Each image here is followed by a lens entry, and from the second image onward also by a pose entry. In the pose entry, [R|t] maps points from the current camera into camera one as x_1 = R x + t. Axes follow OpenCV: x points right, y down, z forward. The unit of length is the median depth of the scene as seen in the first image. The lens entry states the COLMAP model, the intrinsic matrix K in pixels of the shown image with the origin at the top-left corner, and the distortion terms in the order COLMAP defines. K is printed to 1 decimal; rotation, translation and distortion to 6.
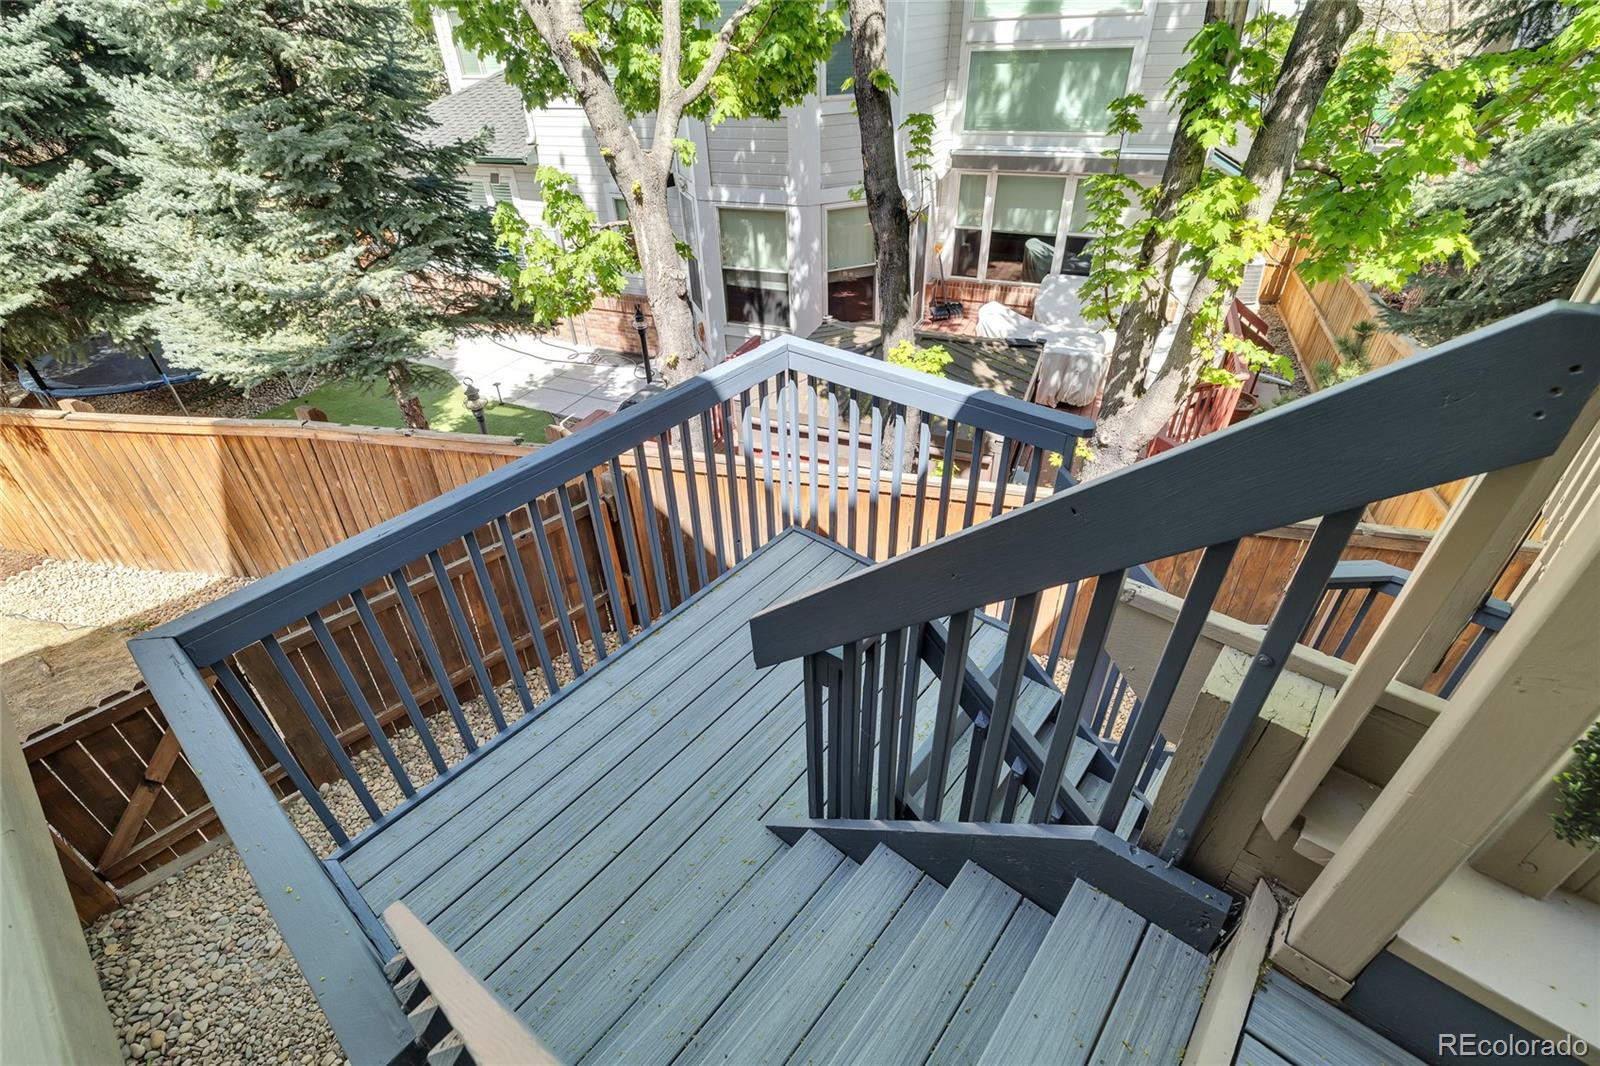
lens RADIAL K [[707.9, 0, 800.0], [0, 707.9, 533.0], [0, 0, 1]] dist [-0.003683, -0.001154]
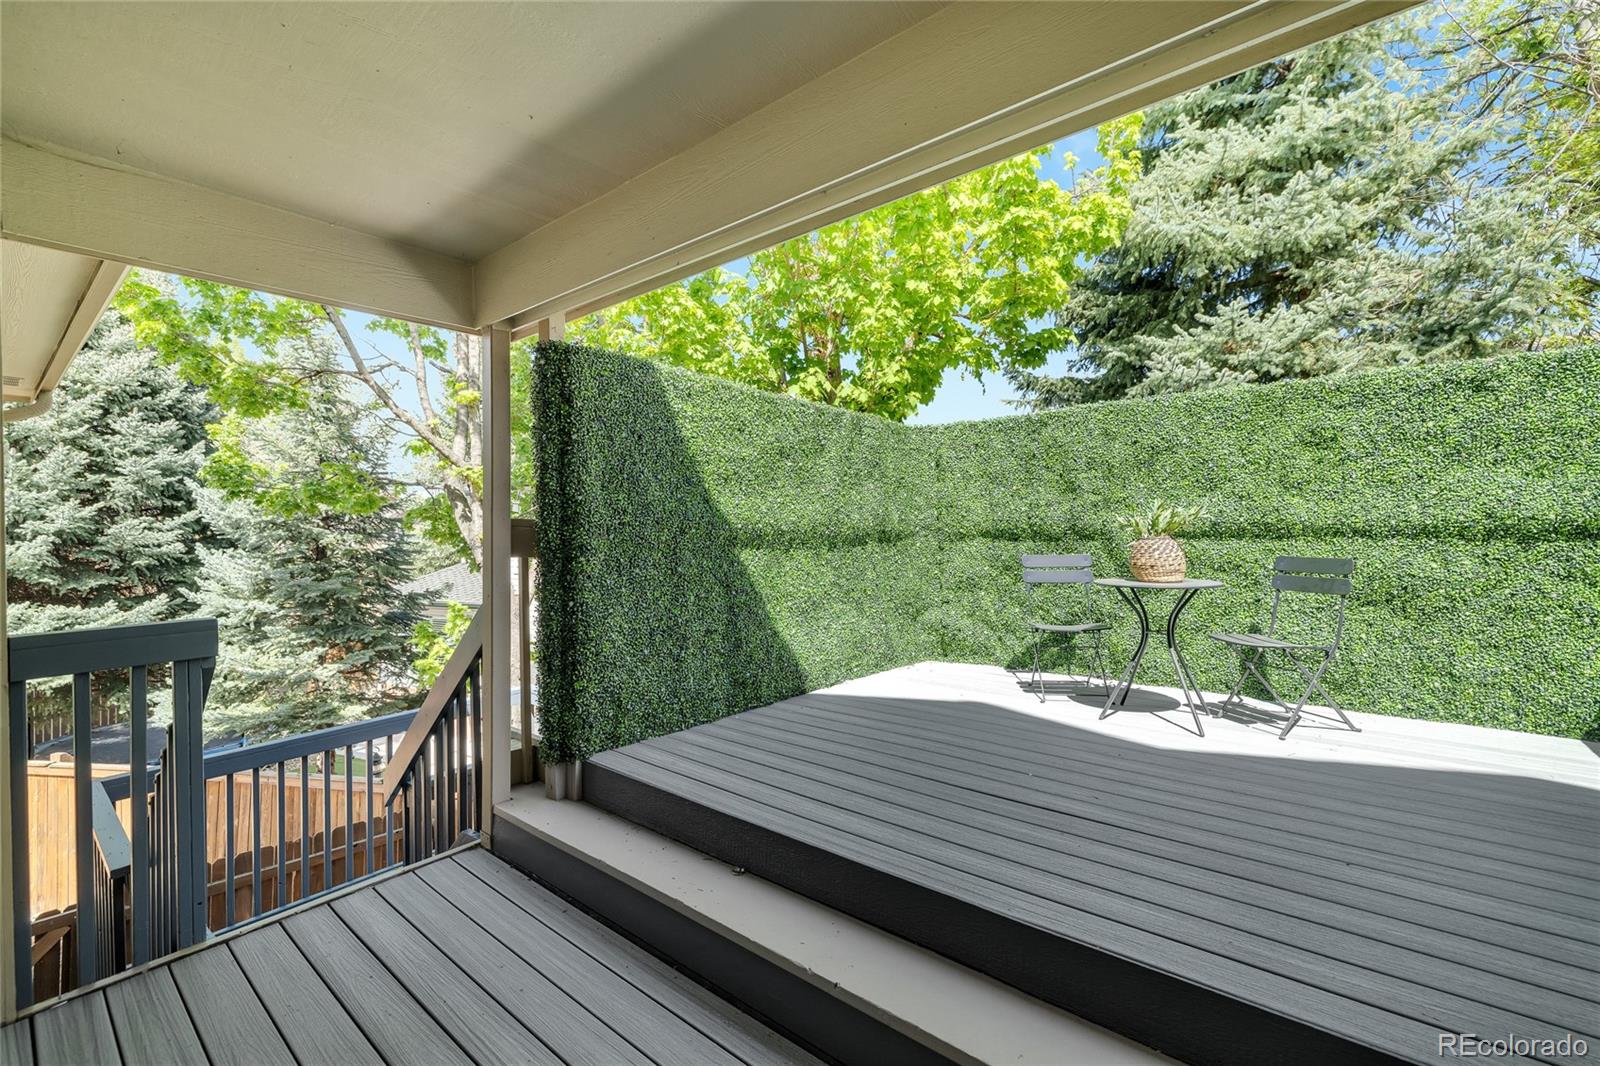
lens RADIAL K [[699.3, 0, 810.5], [0, 699.3, 537.1], [0, 0, 1]] dist [0.000726, 0.000004]
pose [[0.999749, 0.019616, 0.010803, 0.391245], [-0.009982, 0.822190, -0.569126, 0.238192], [-0.020046, 0.568876, 0.822179, -0.380470]]
